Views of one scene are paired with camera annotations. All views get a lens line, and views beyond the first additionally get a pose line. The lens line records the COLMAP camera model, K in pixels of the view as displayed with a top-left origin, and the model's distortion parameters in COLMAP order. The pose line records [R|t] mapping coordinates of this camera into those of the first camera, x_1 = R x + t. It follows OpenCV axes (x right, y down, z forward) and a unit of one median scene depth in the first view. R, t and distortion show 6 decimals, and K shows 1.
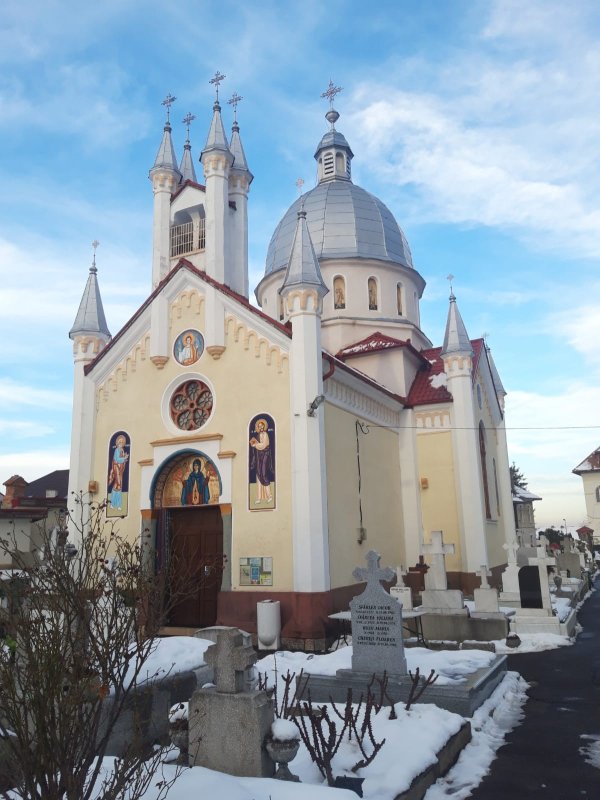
lens RADIAL K [[625.0, 0, 296.7], [0, 625.0, 388.6], [0, 0, 1]] dist [0.044151, -0.075848]
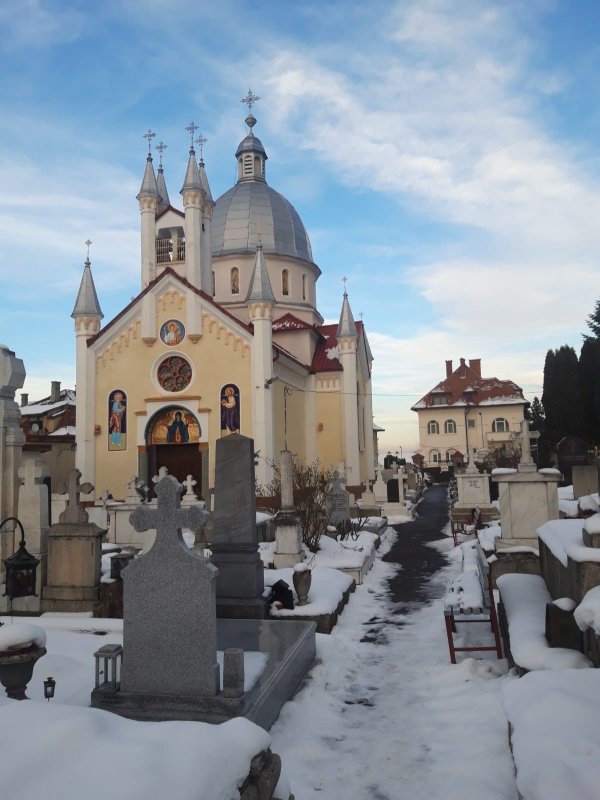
lens RADIAL K [[625.0, 0, 297.4], [0, 625.0, 393.6], [0, 0, 1]] dist [0.044151, -0.075848]
pose [[0.972202, 0.022282, 0.233082, -0.211871], [-0.050799, 0.991823, 0.117073, -0.102920], [-0.228568, -0.125659, 0.965384, -0.416608]]
